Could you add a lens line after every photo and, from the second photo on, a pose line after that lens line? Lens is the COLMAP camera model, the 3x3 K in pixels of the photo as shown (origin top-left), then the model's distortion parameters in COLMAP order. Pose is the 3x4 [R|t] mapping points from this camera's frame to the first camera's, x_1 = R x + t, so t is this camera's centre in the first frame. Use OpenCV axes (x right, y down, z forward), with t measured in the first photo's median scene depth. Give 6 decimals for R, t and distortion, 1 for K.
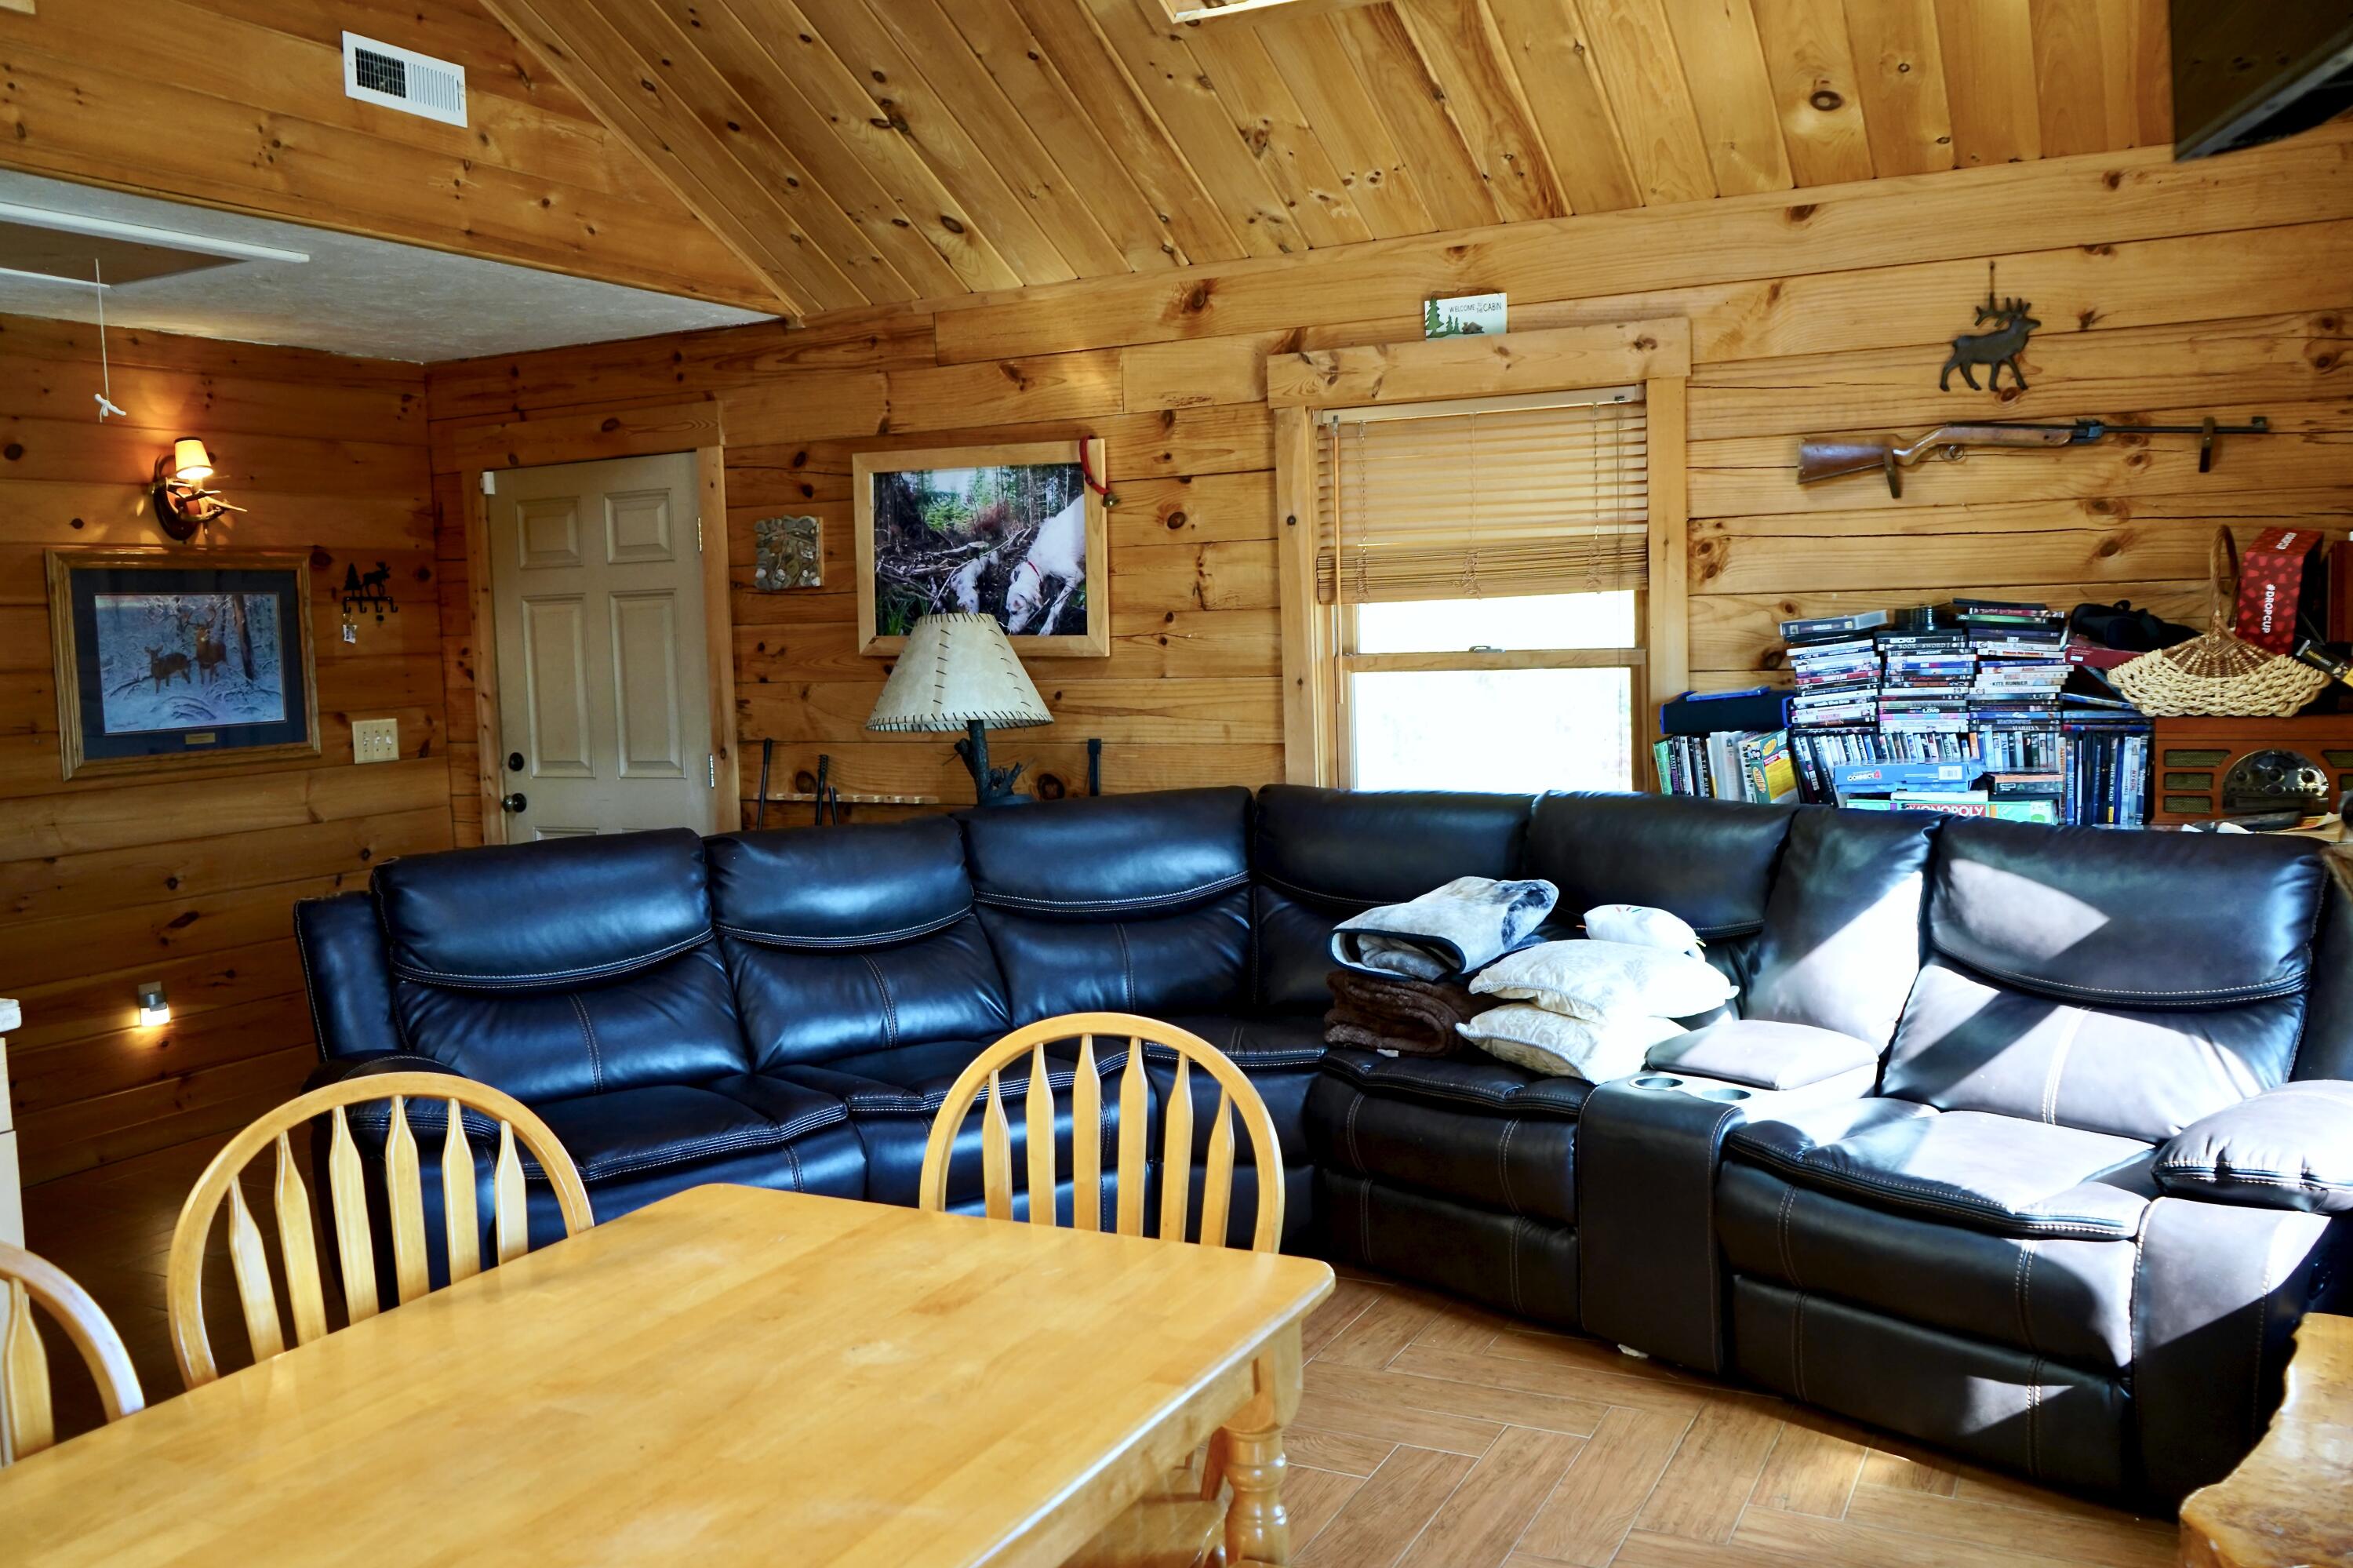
lens RADIAL K [[1930.3, 0, 1209.8], [0, 1930.3, 785.5], [0, 0, 1]] dist [-0.019032, 0.011053]
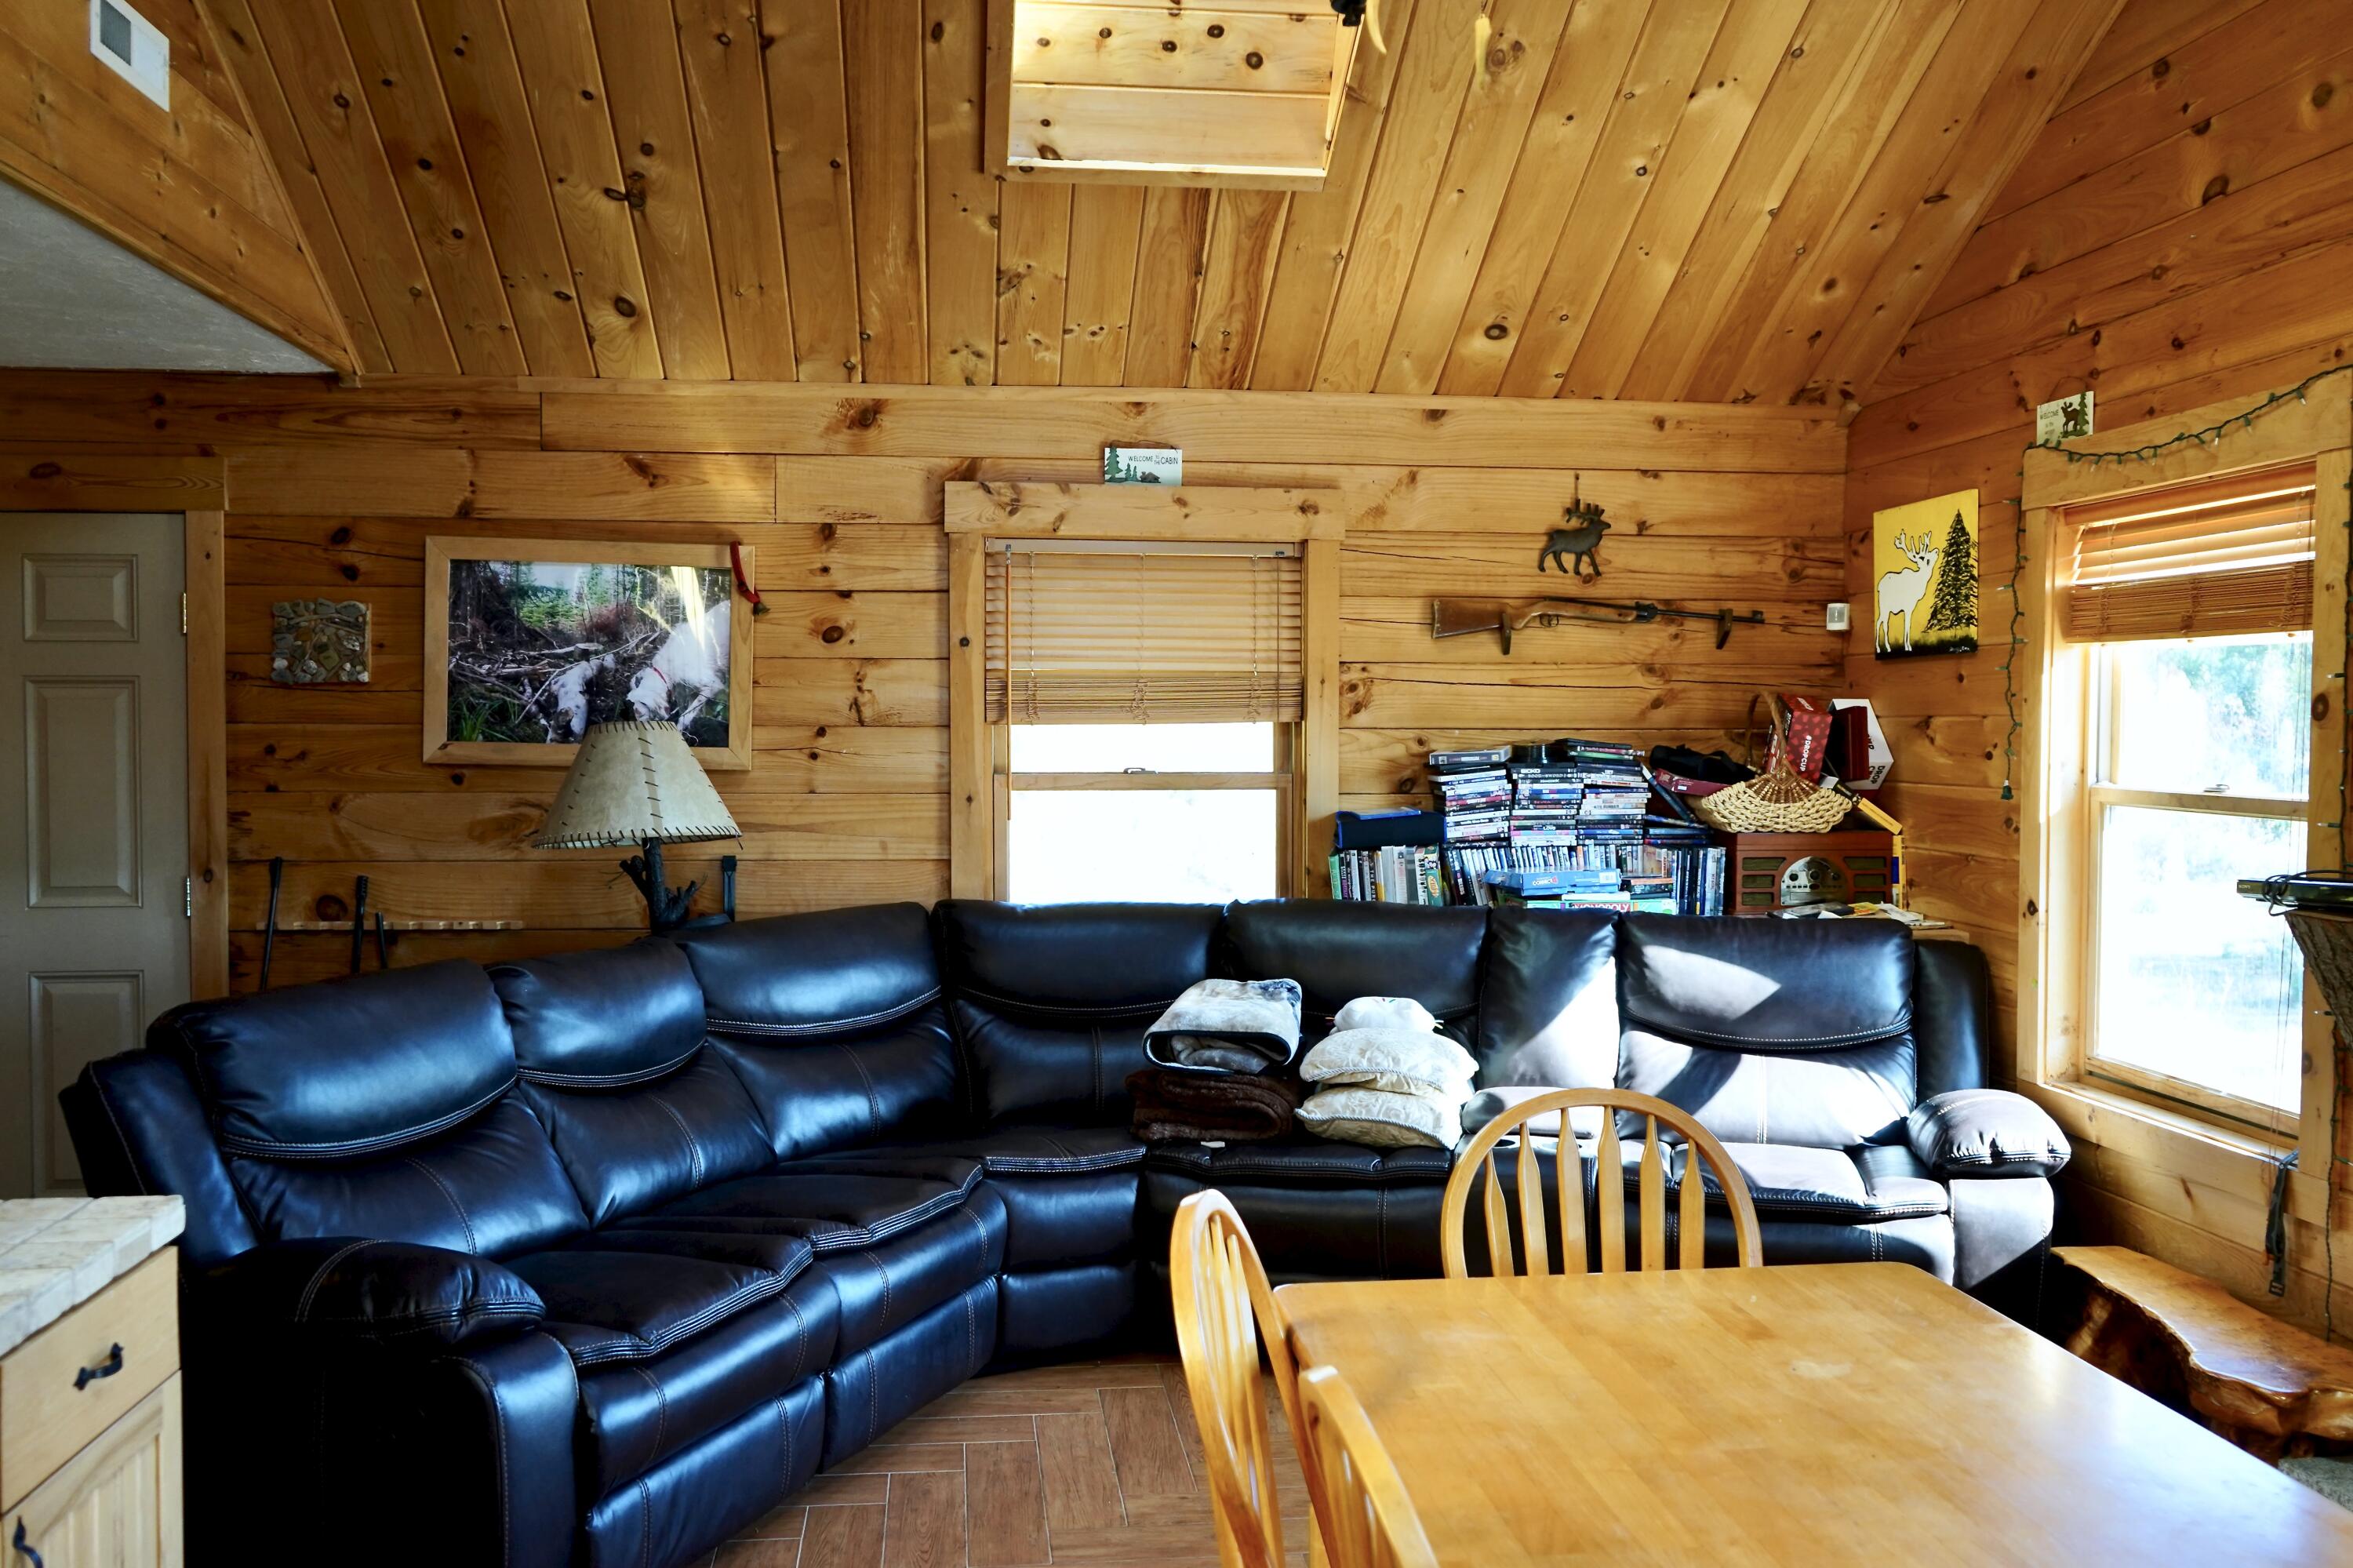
lens RADIAL K [[1930.3, 0, 1209.8], [0, 1930.3, 785.5], [0, 0, 1]] dist [-0.019032, 0.011053]
pose [[0.830101, 0.015865, 0.557388, -0.470071], [0.019362, 0.998172, -0.057246, 0.000404], [-0.557277, 0.058312, 0.828276, 0.089875]]
